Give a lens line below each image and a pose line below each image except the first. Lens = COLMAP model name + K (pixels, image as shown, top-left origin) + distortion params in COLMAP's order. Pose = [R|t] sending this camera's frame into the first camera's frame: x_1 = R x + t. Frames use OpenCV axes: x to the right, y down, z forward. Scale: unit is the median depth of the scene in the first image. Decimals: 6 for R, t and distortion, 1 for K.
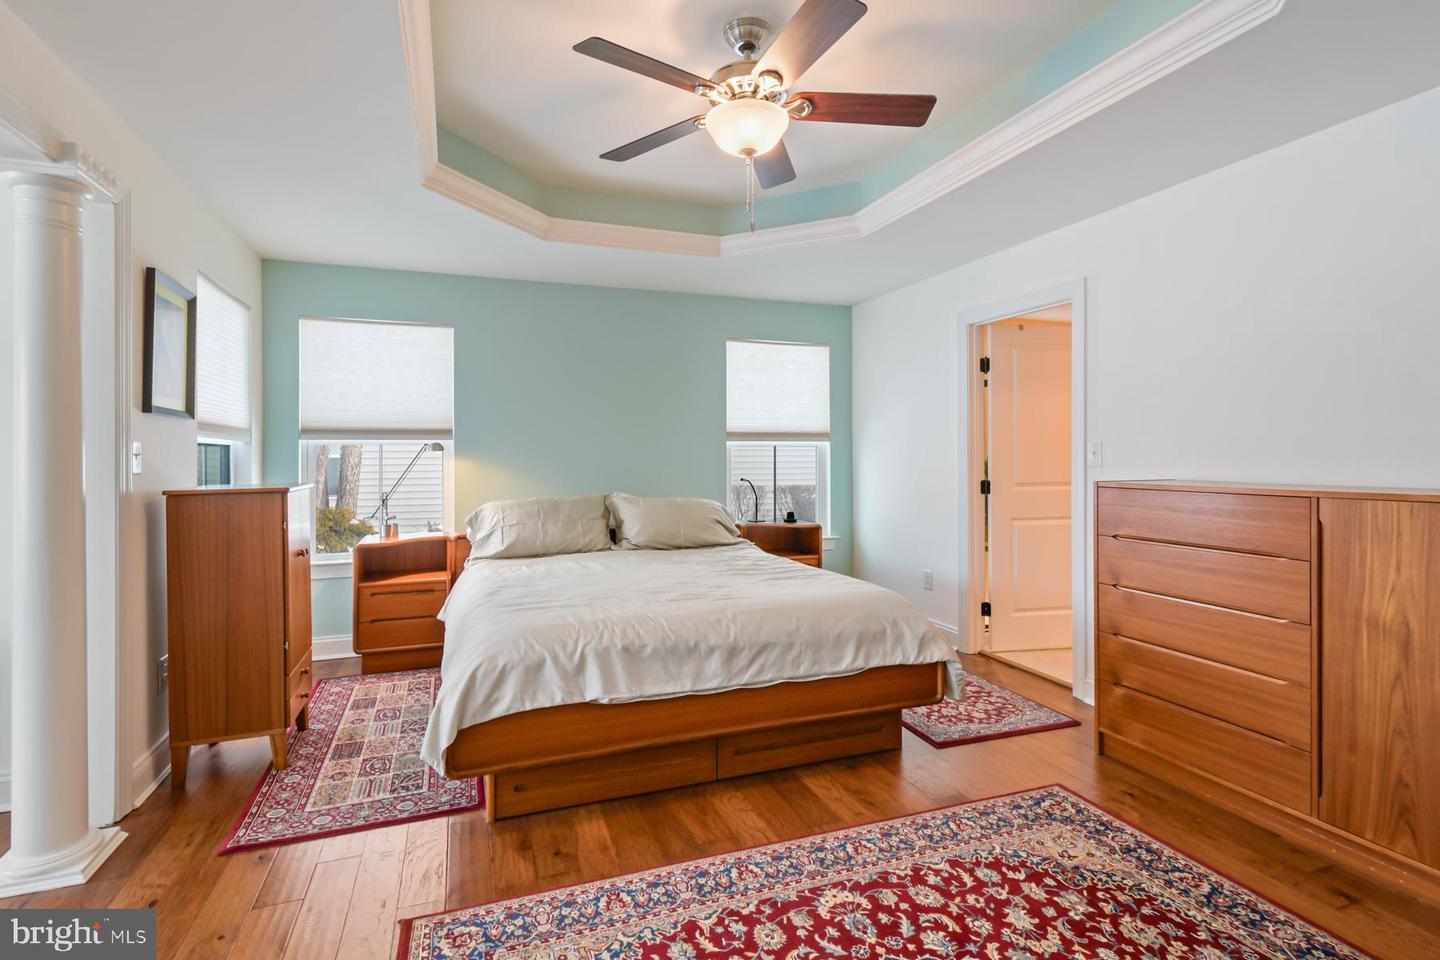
lens RADIAL K [[683.9, 0, 722.4], [0, 683.9, 453.4], [0, 0, 1]] dist [0.000836, -0.000962]
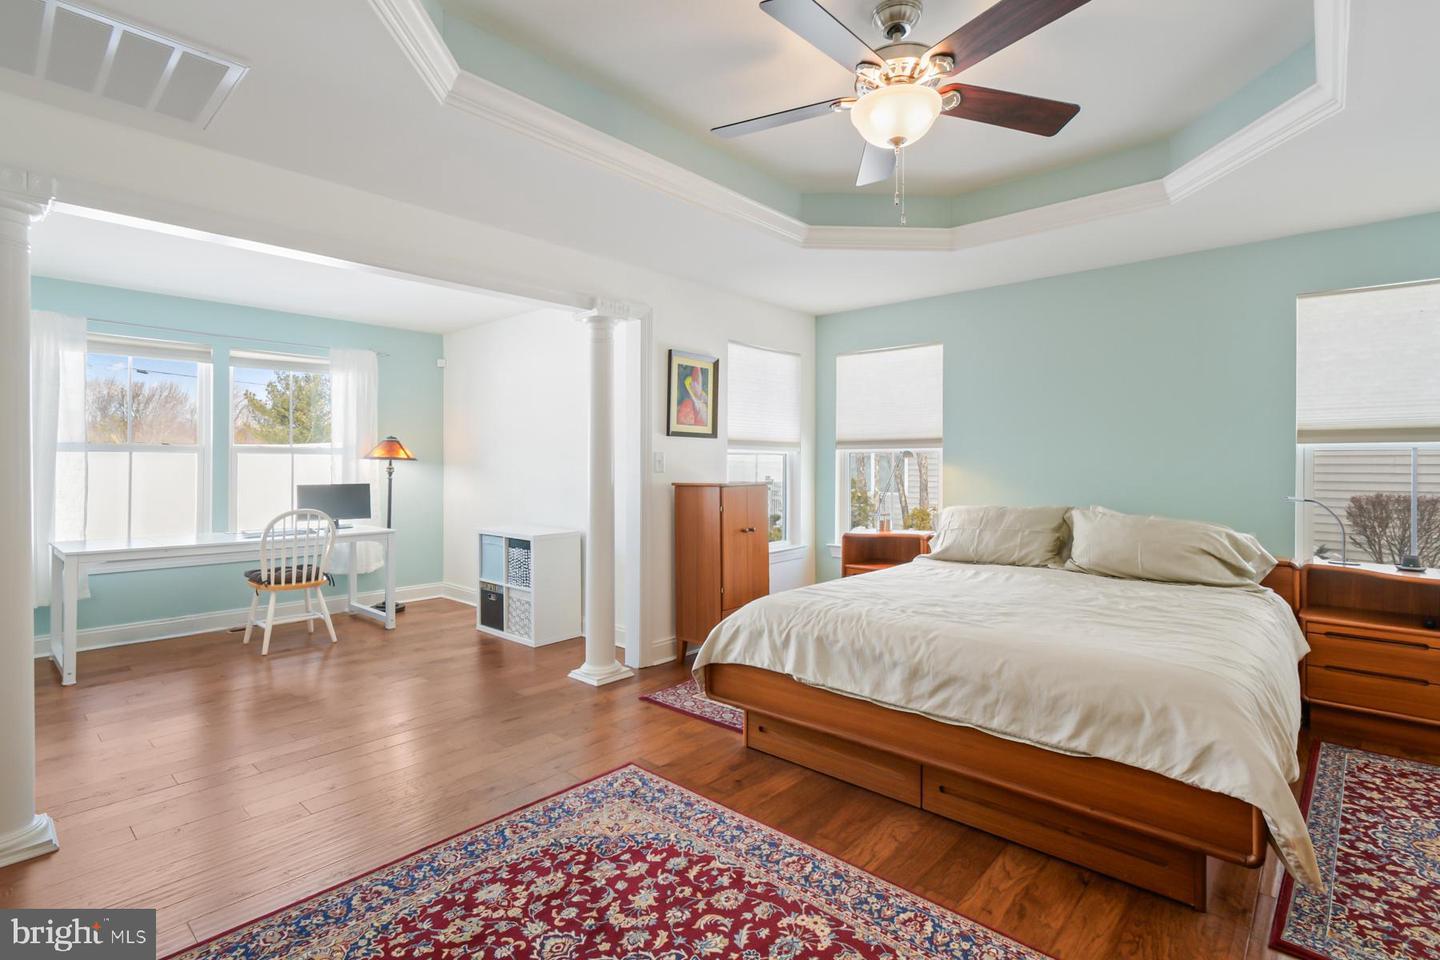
lens RADIAL K [[688.8, 0, 727.8], [0, 688.8, 460.1], [0, 0, 1]] dist [-0.000143, -0.000931]
pose [[0.468843, 0.001293, -0.883280, 0.770640], [-0.000626, 0.999999, 0.001131, -0.002672], [0.883281, 0.000023, 0.468844, 0.352070]]
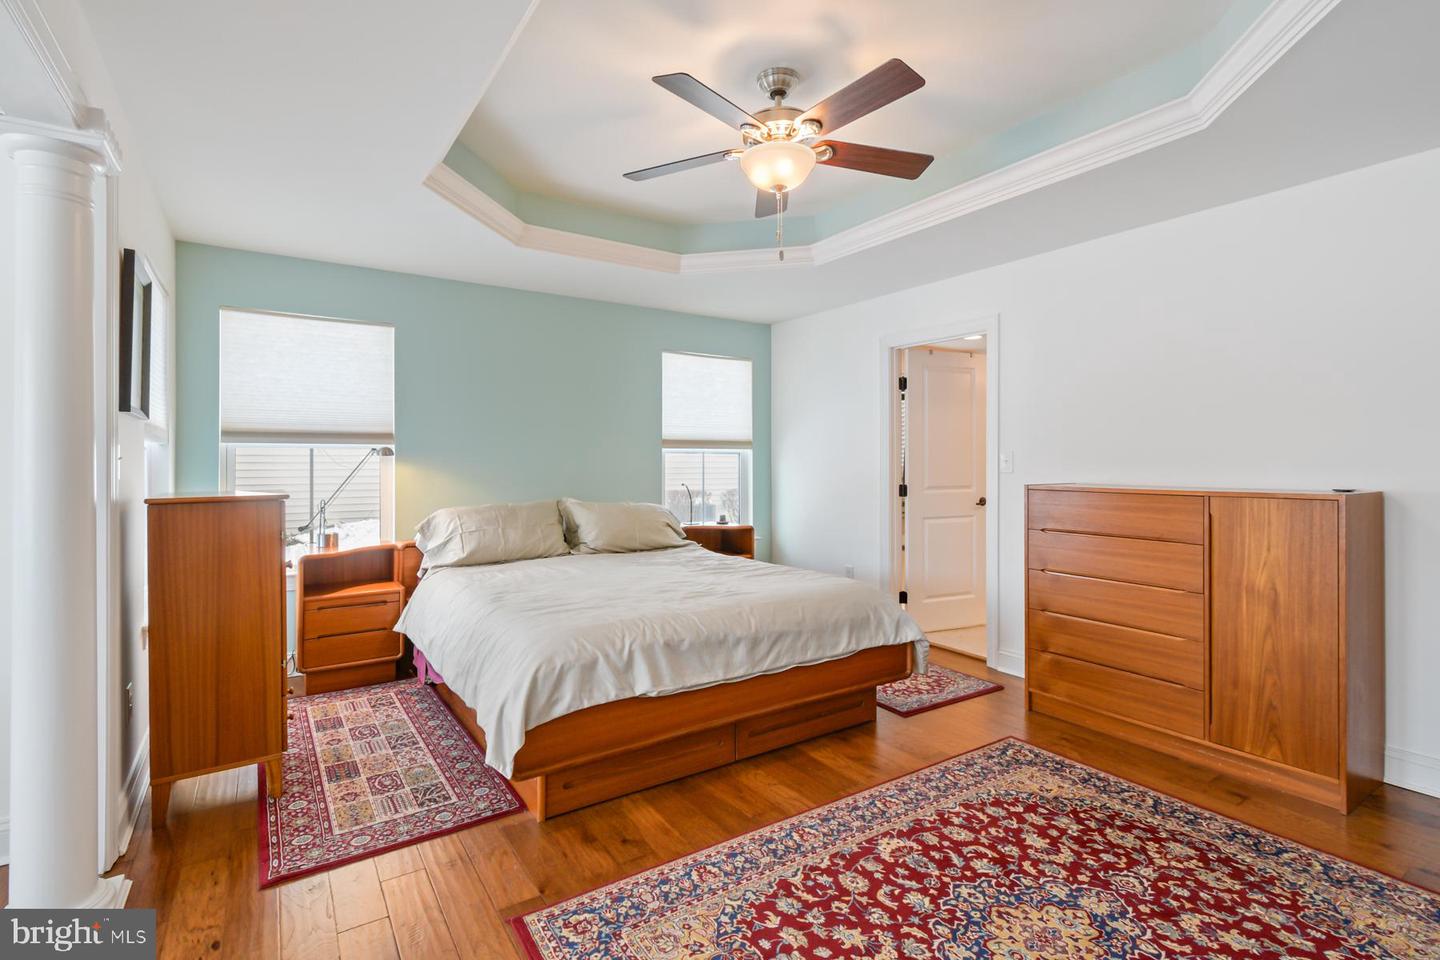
lens RADIAL K [[666.7, 0, 723.9], [0, 666.7, 458.9], [0, 0, 1]] dist [0.001117, -0.000155]
pose [[0.973165, 0.005064, 0.230051, -0.297263], [-0.004810, 0.999987, -0.001665, -0.000666], [-0.230056, 0.000514, 0.973177, -0.028412]]
